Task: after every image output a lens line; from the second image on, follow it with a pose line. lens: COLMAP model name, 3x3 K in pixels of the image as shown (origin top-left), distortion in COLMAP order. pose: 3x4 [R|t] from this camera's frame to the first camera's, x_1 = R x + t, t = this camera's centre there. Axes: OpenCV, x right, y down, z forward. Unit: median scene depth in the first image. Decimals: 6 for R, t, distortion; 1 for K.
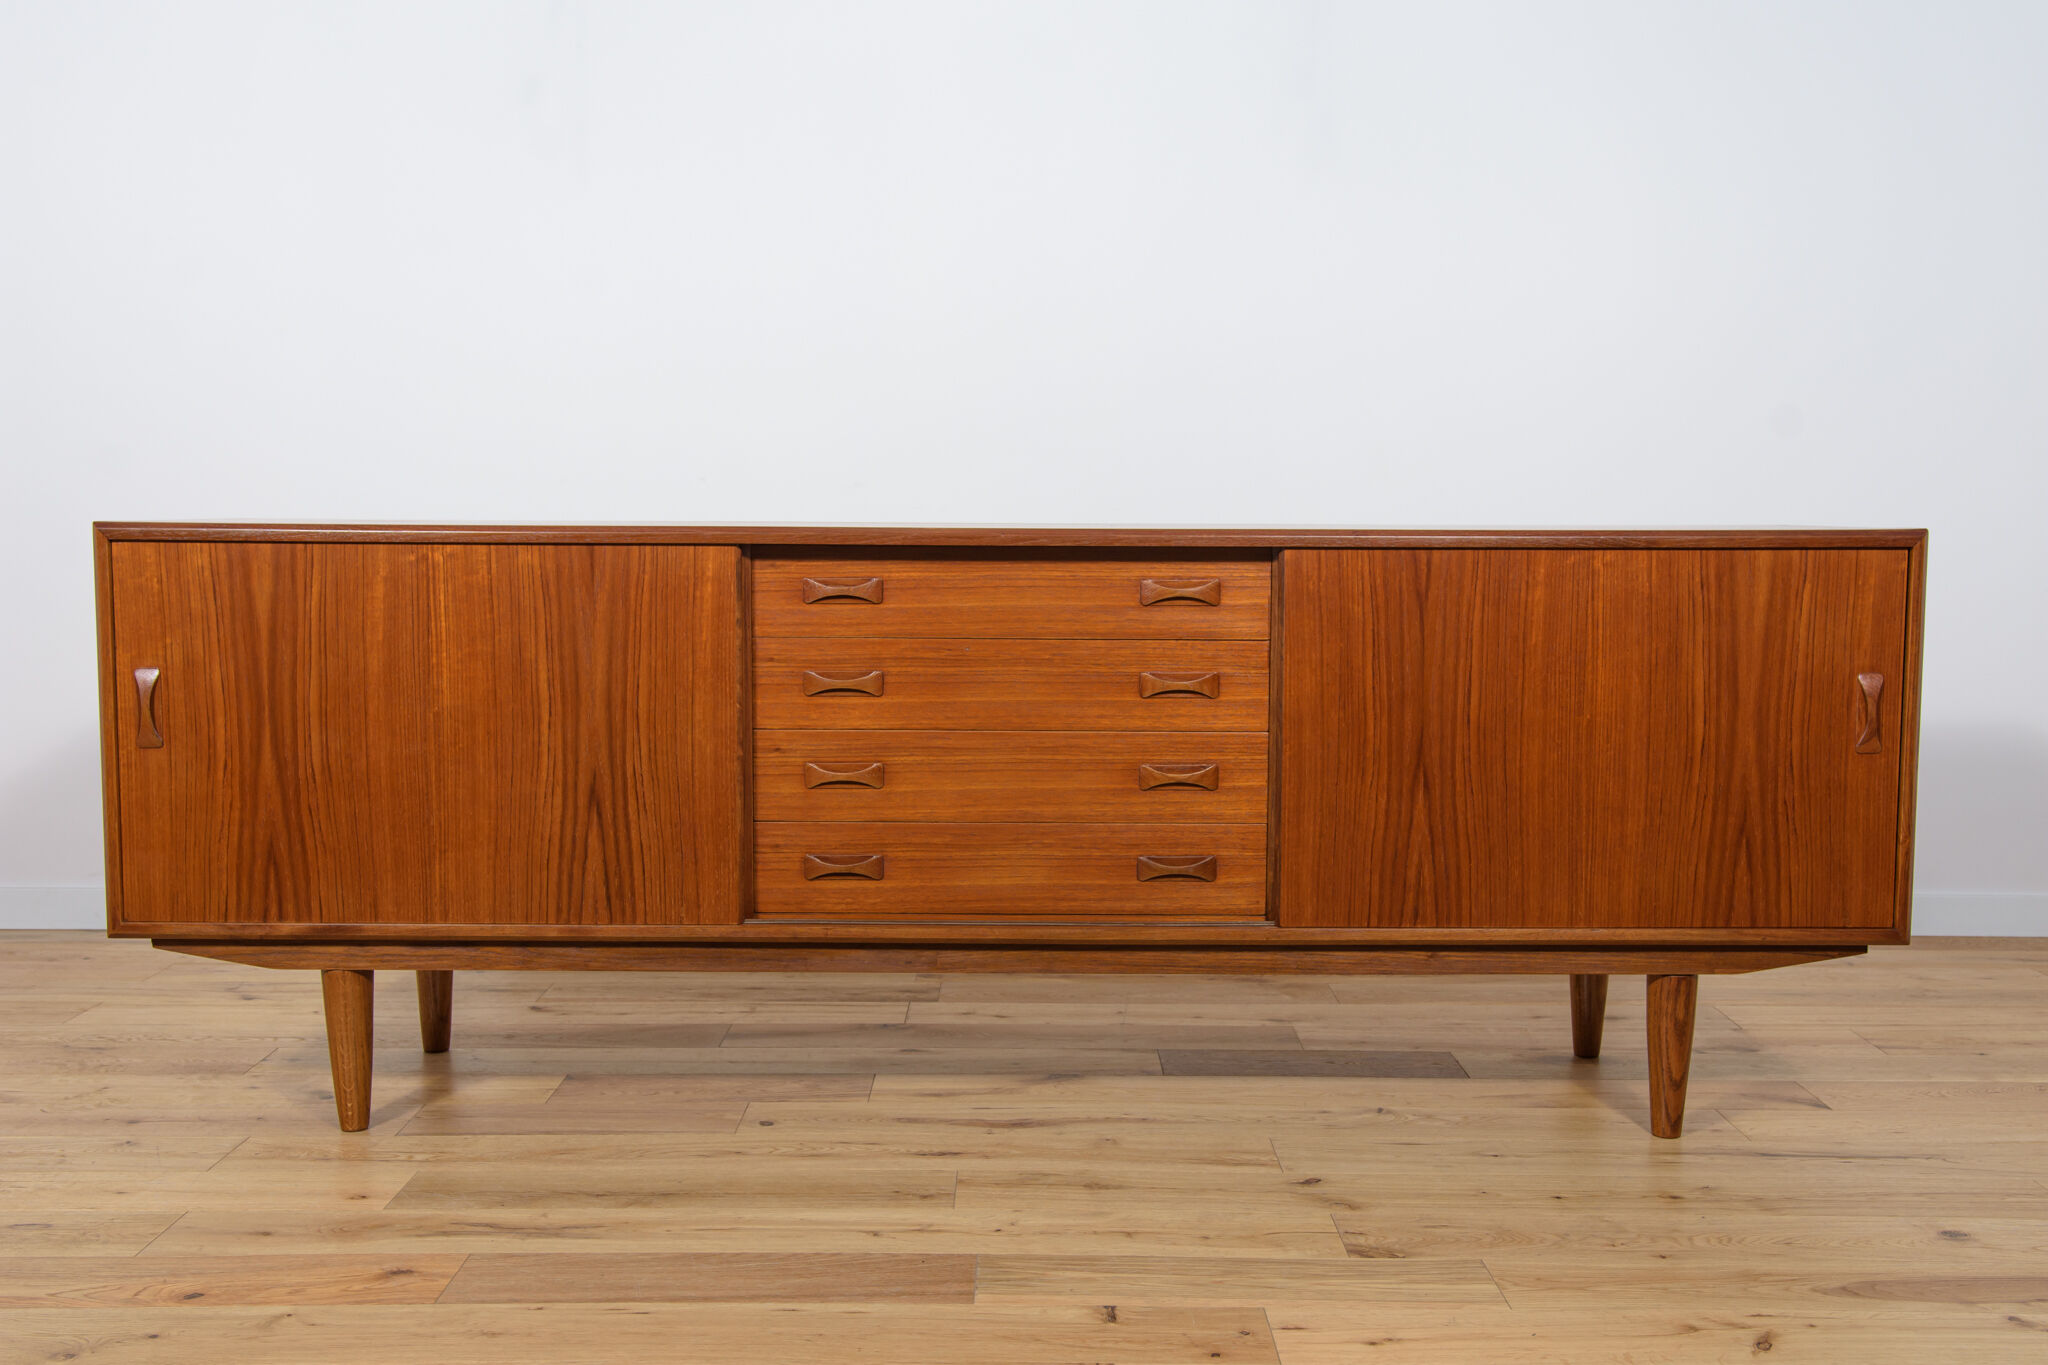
lens RADIAL K [[2048.5, 0, 1023.1], [0, 2048.5, 677.9], [0, 0, 1]] dist [-0.002946, 0.030360]
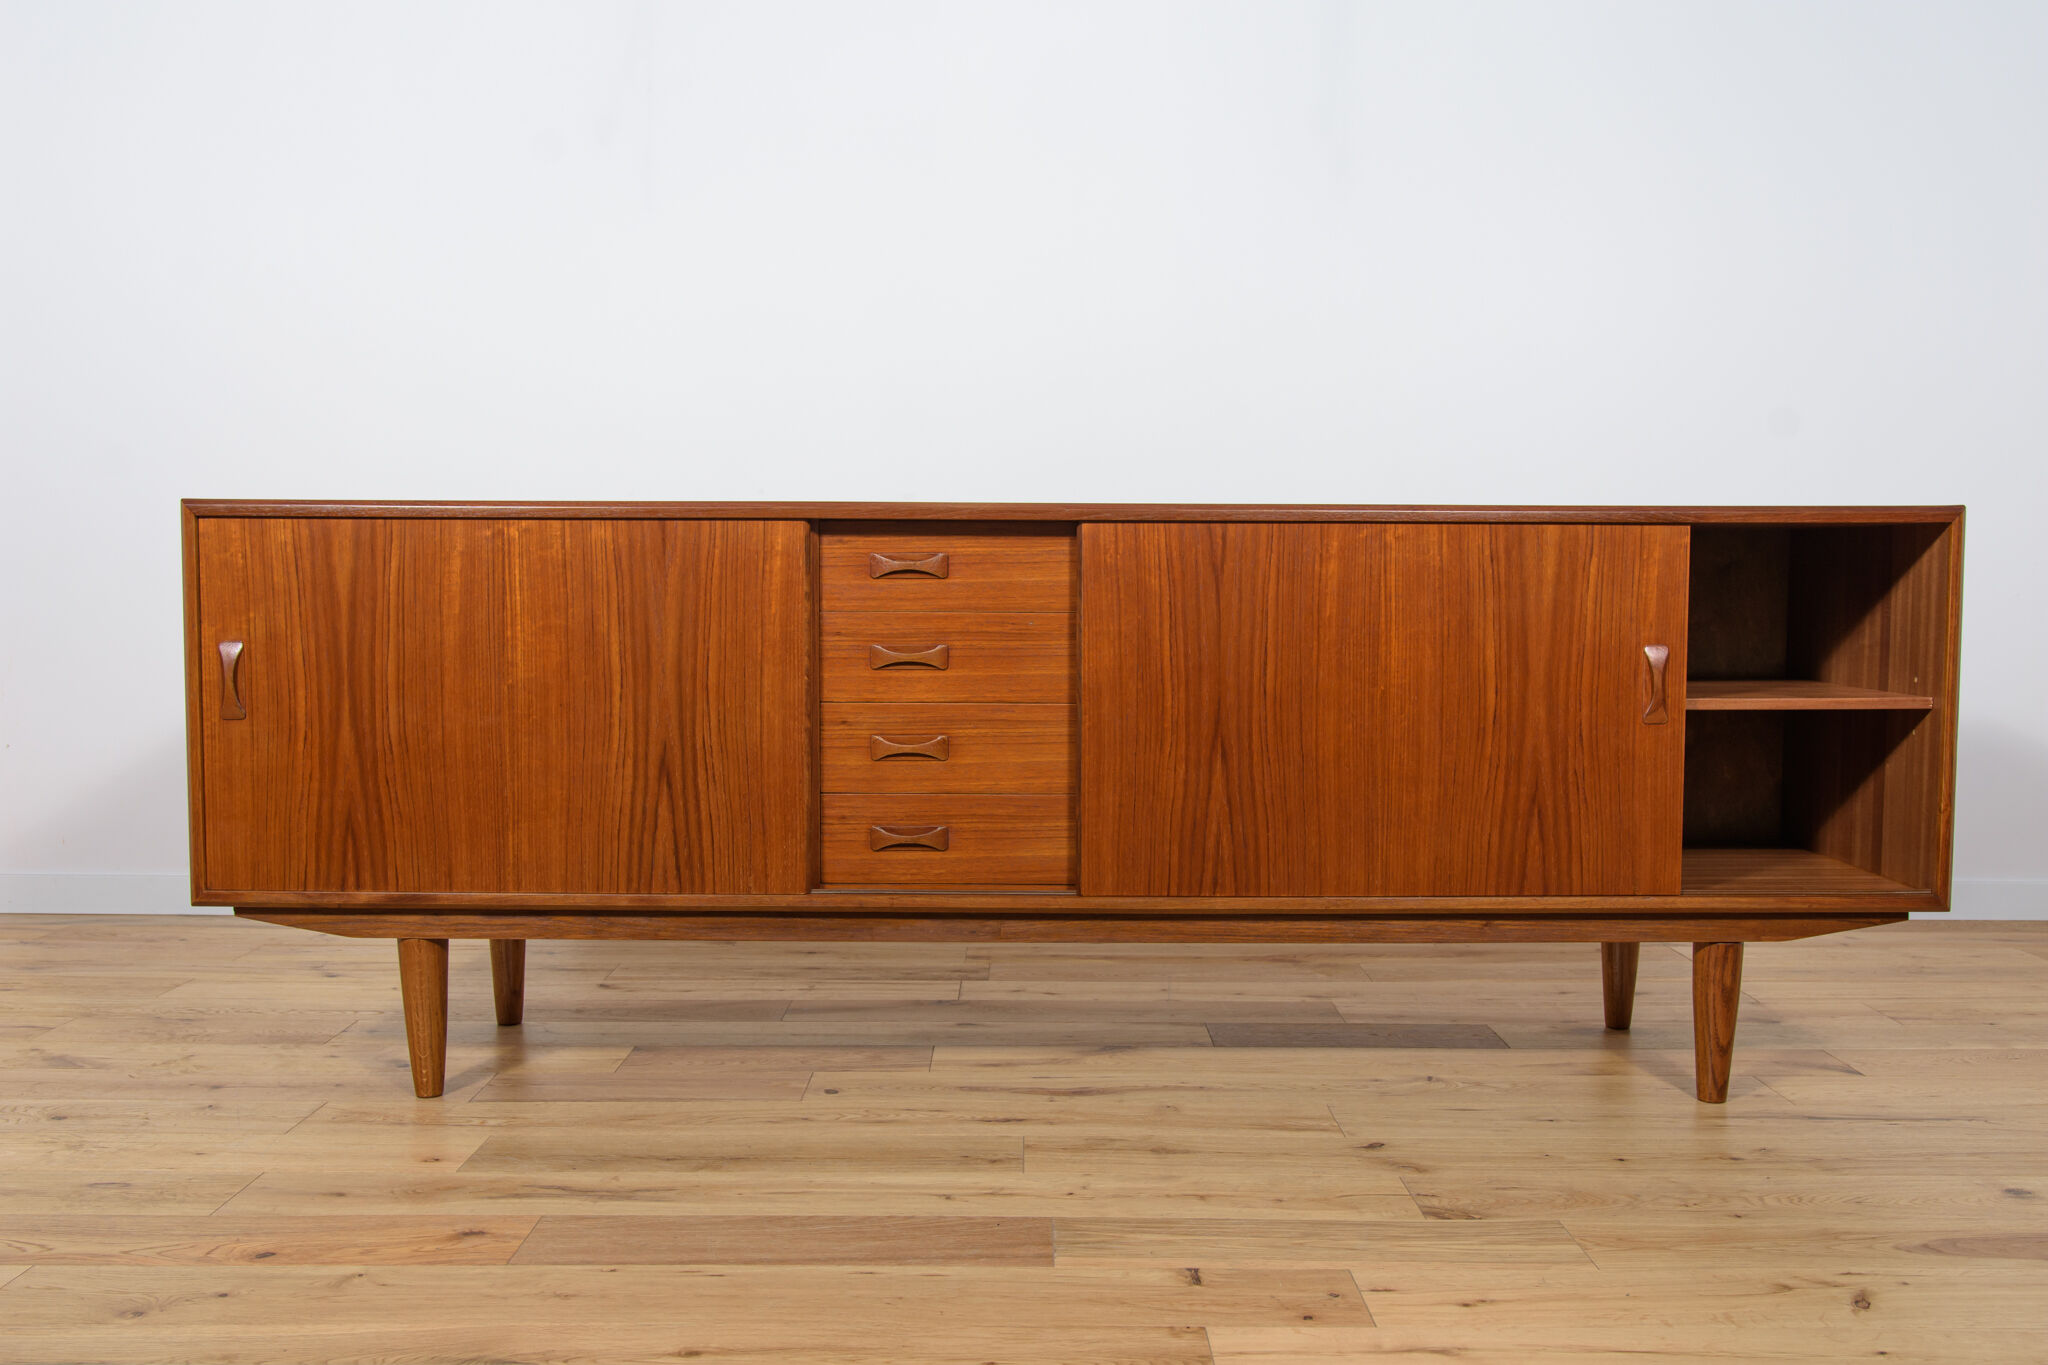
lens RADIAL K [[1790.2, 0, 1024.0], [0, 1790.2, 682.5], [0, 0, 1]] dist [-0.046004, 0.034409]
pose [[1.000000, -0.000404, 0.000480, -0.031214], [0.000416, 0.999694, -0.024739, 0.037613], [-0.000470, 0.024739, 0.999694, 0.112007]]
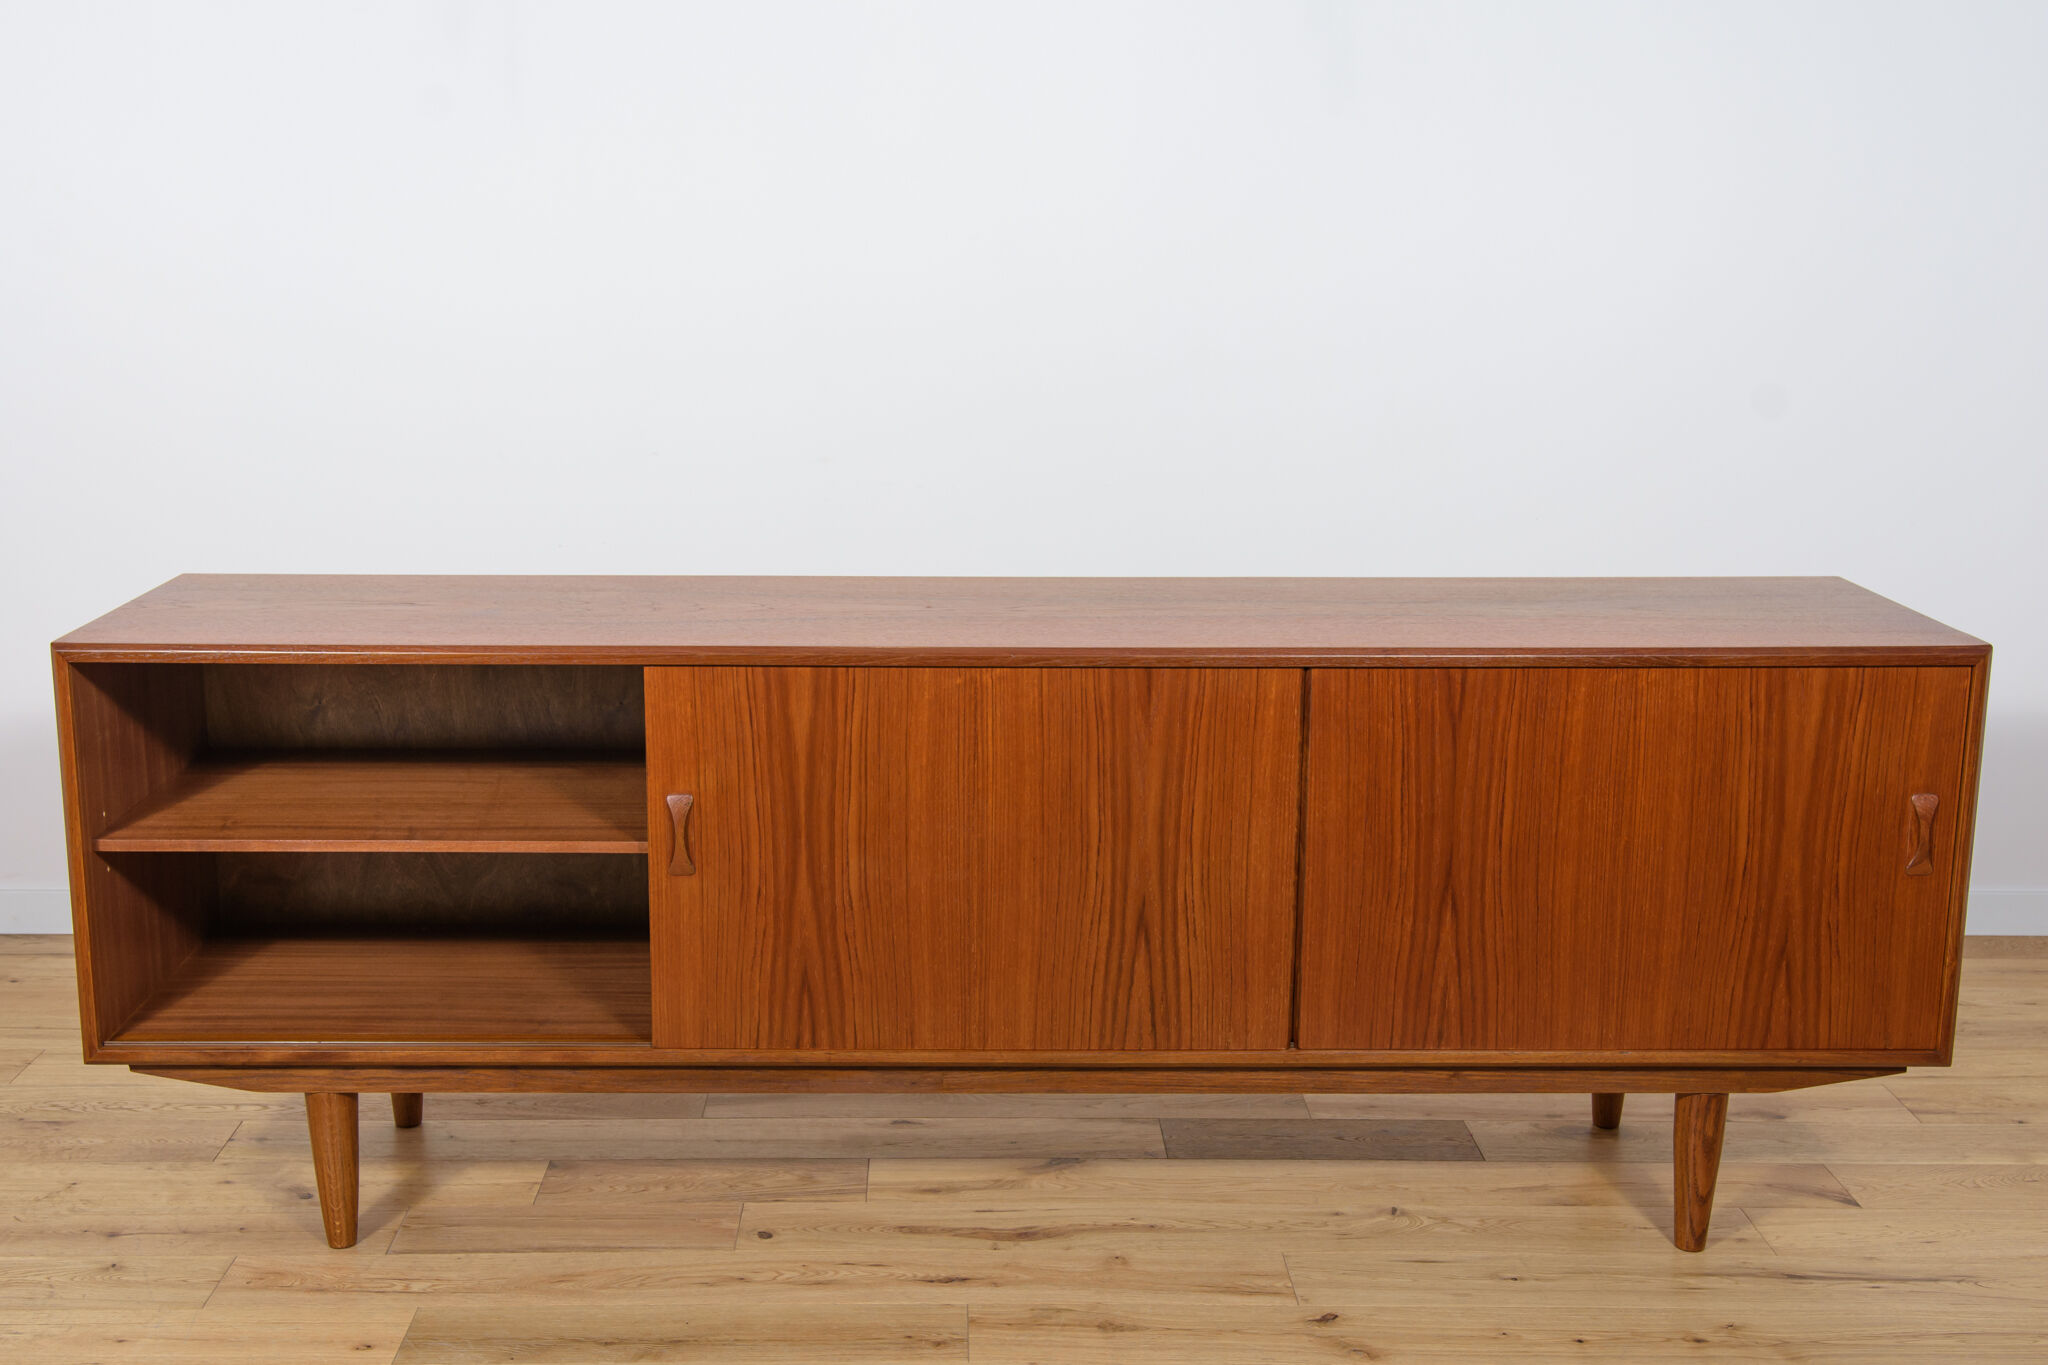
lens RADIAL K [[2333.1, 0, 945.7], [0, 2333.1, 686.8], [0, 0, 1]] dist [0.002846, 0.068033]
pose [[0.999997, -0.002482, 0.000649, -0.041188], [0.002376, 0.991438, 0.130554, -0.192915], [-0.000967, -0.130552, 0.991441, -0.068635]]
